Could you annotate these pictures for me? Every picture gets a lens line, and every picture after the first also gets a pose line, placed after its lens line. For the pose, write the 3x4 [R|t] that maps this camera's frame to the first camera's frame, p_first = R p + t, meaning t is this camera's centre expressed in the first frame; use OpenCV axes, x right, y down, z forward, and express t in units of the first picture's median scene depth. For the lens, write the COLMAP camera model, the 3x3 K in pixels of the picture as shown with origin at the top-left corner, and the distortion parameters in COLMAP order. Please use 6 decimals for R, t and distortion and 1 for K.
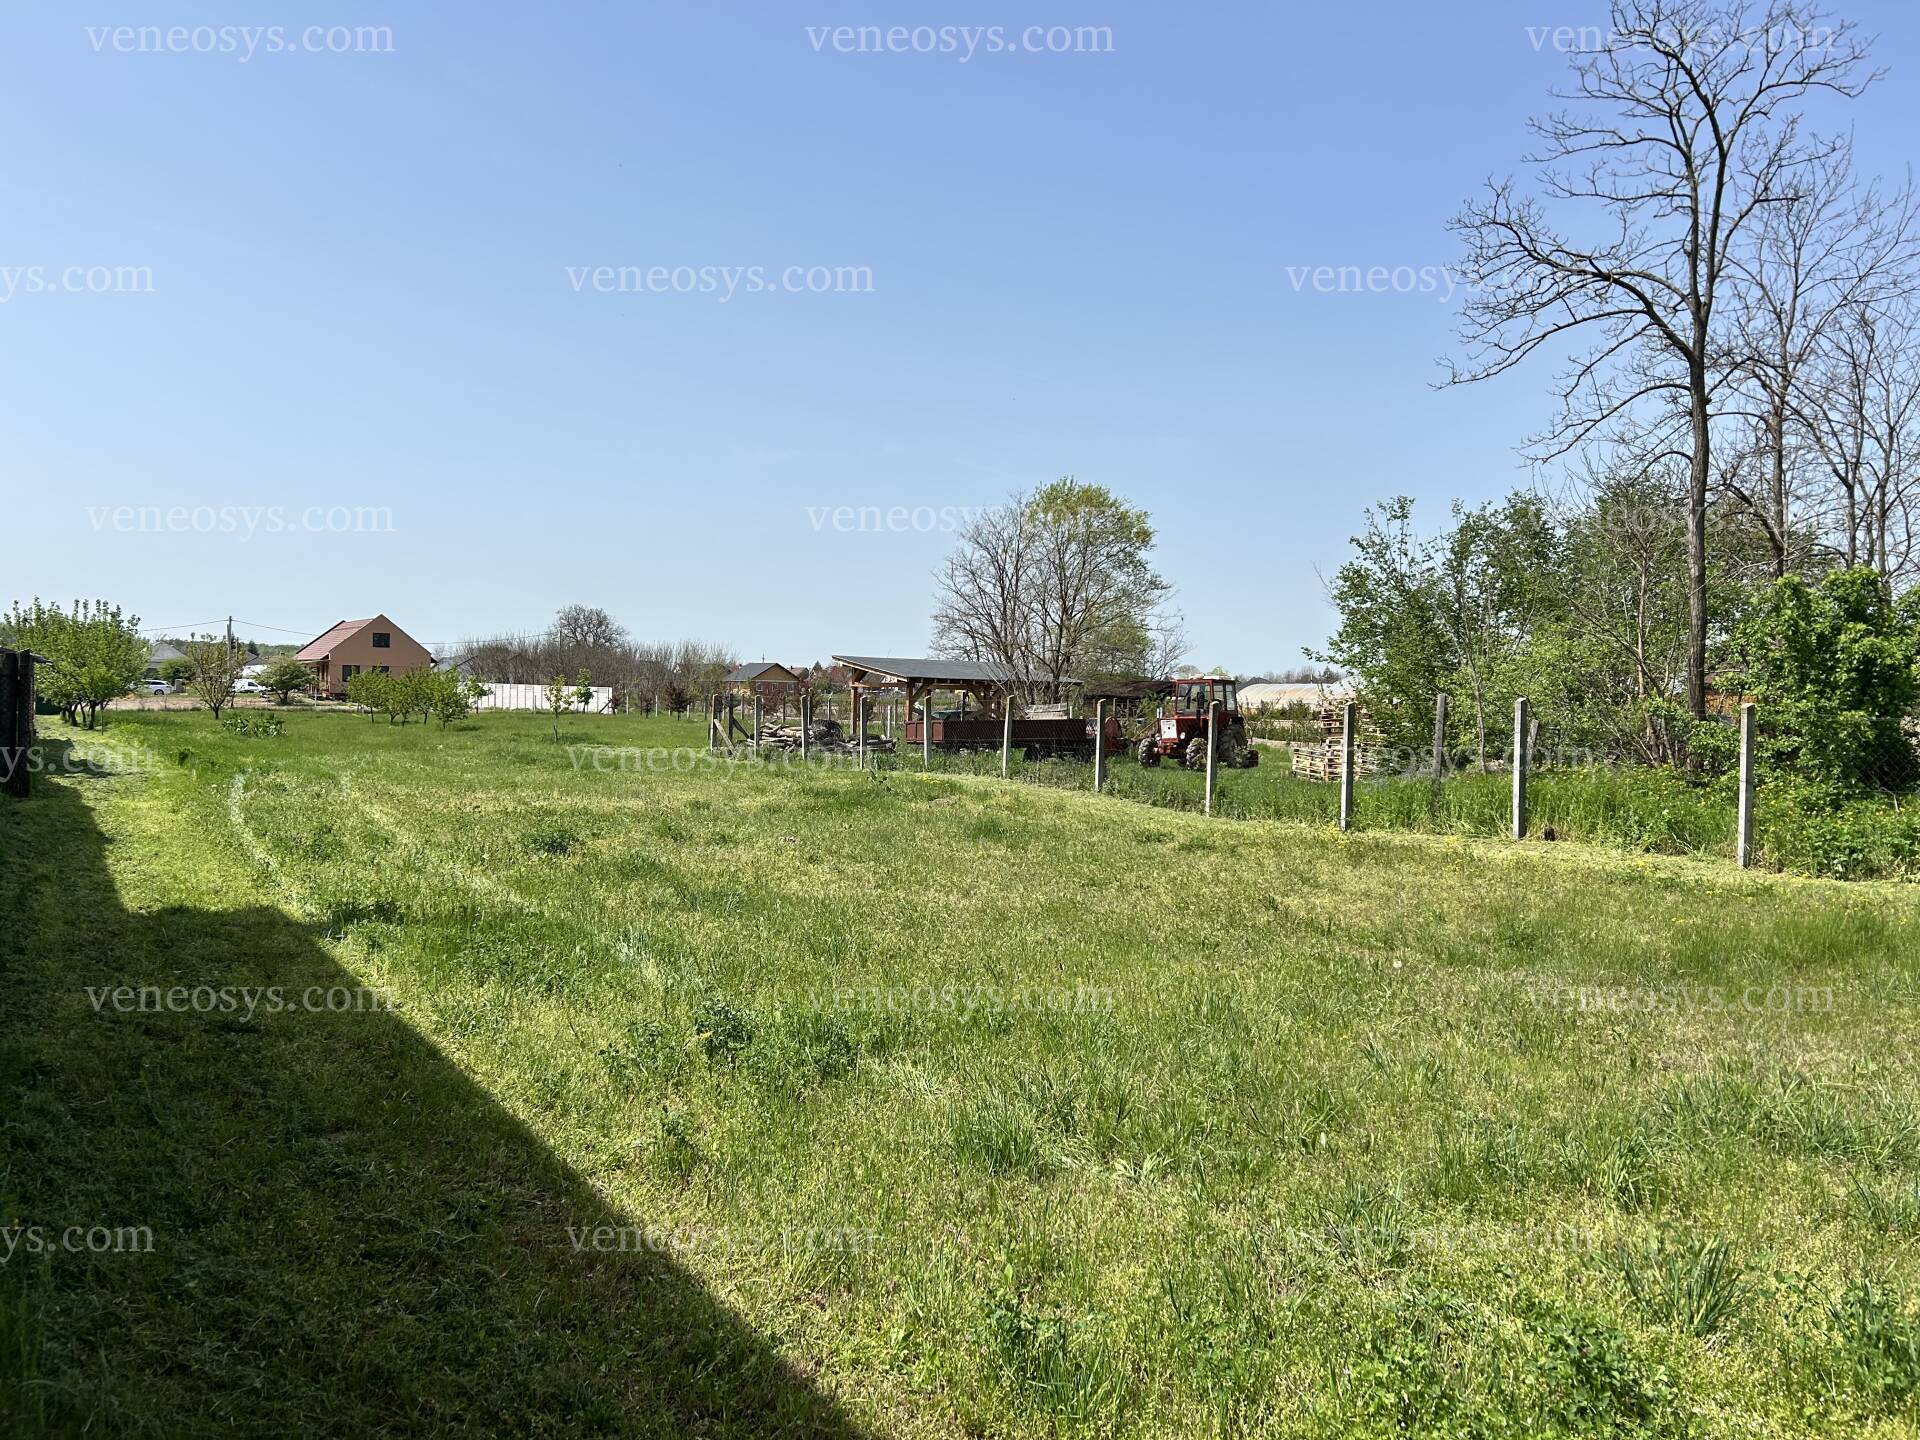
lens RADIAL K [[1437.7, 0, 960.0], [0, 1437.7, 720.0], [0, 0, 1]] dist [0.029163, -0.002263]
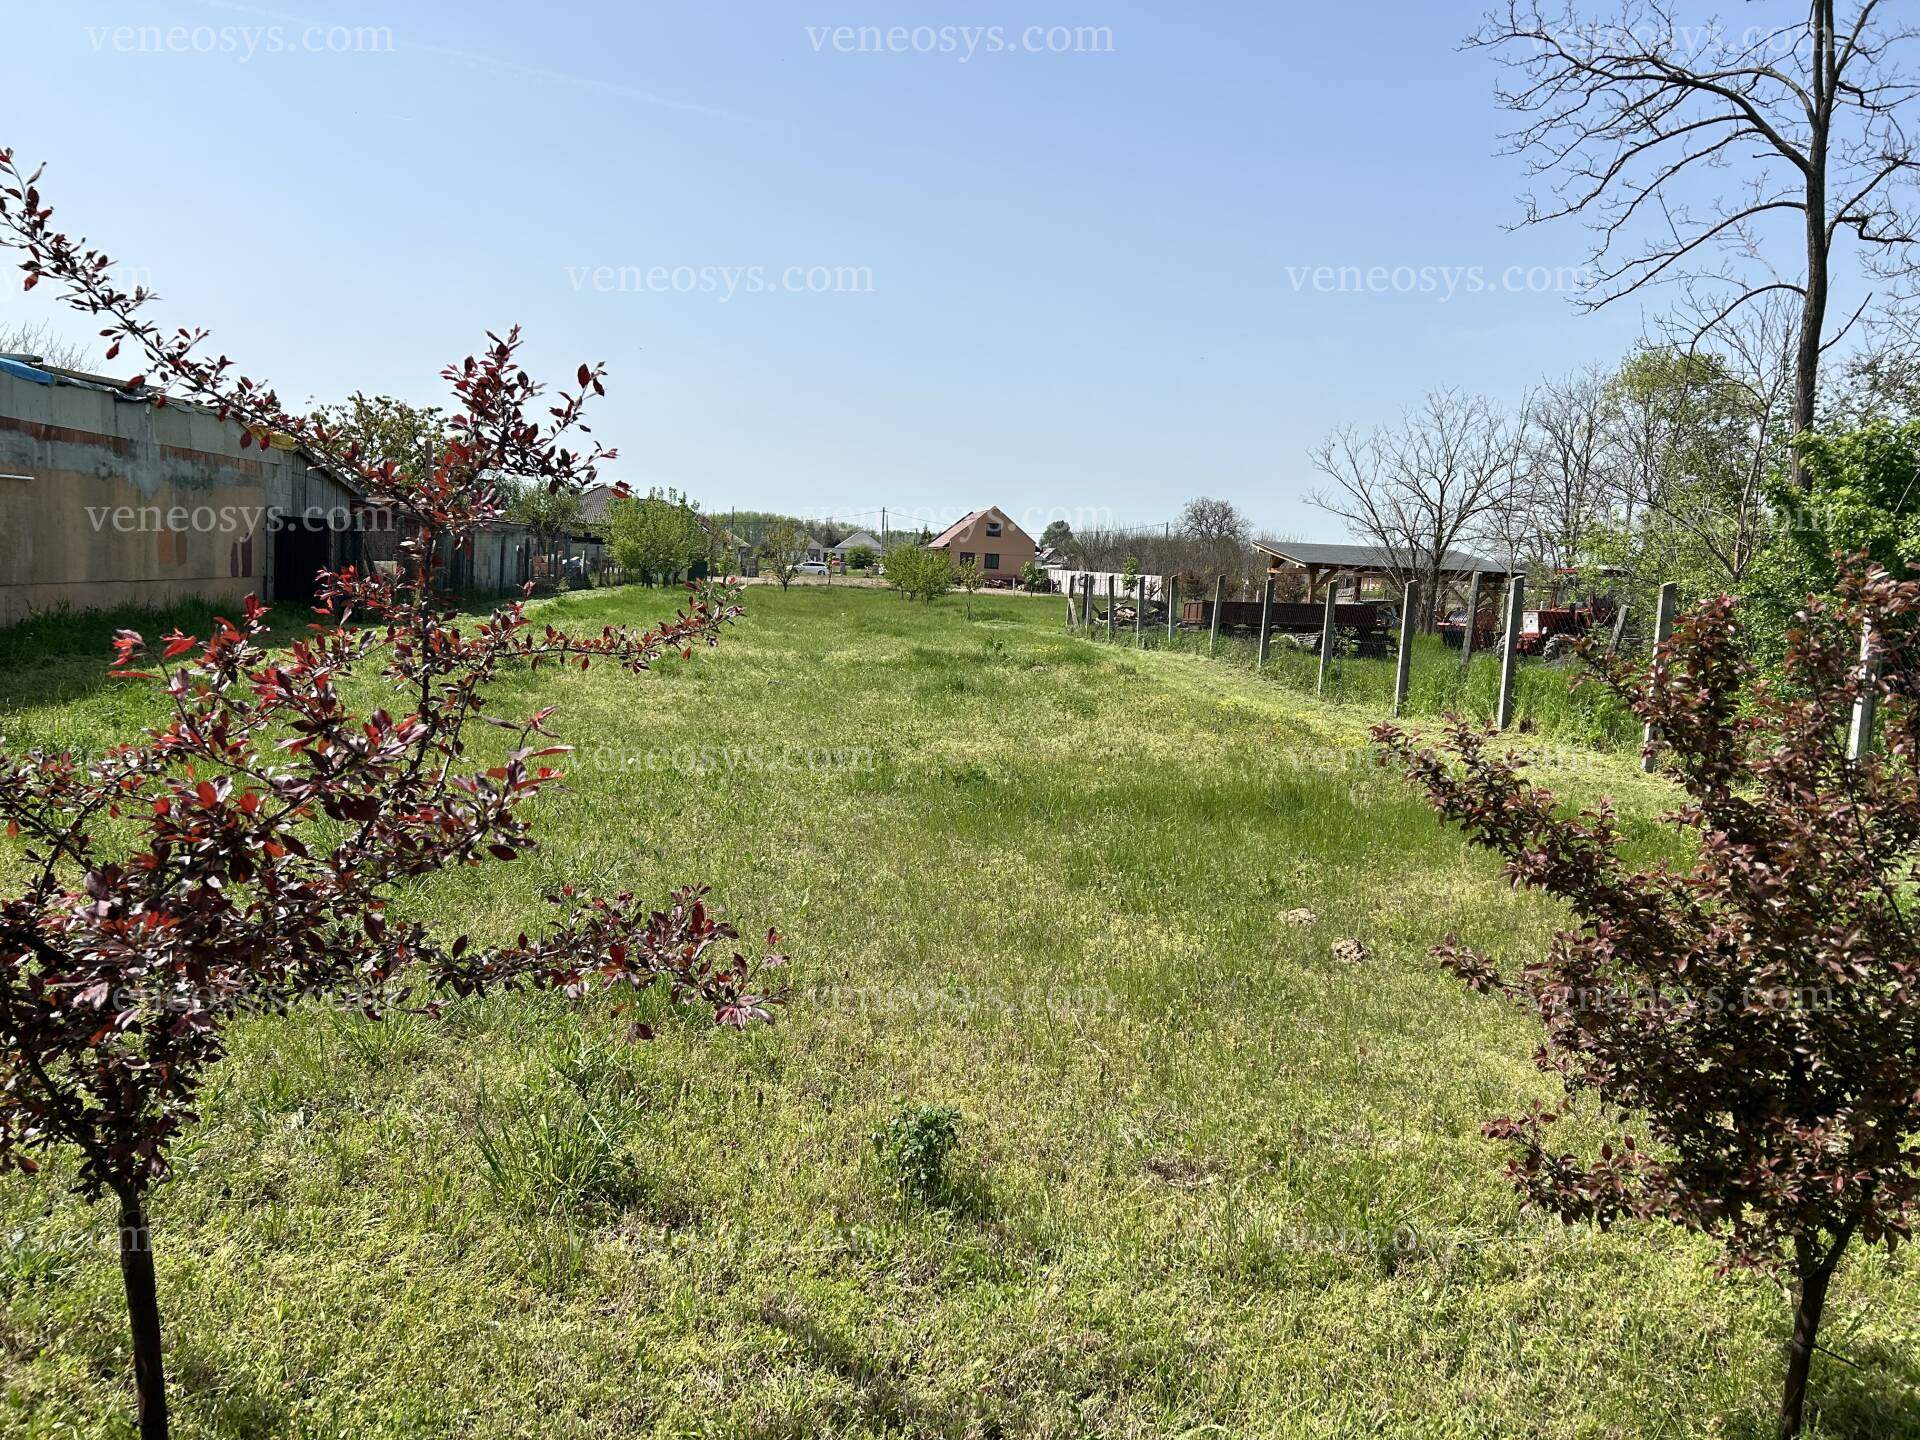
lens RADIAL K [[1465.8, 0, 960.0], [0, 1465.8, 720.0], [0, 0, 1]] dist [0.003164, -0.000487]
pose [[0.888024, 0.066250, -0.454998, 0.251896], [-0.034574, 0.996385, 0.077601, 0.008063], [0.458494, -0.053180, 0.887105, 0.010415]]
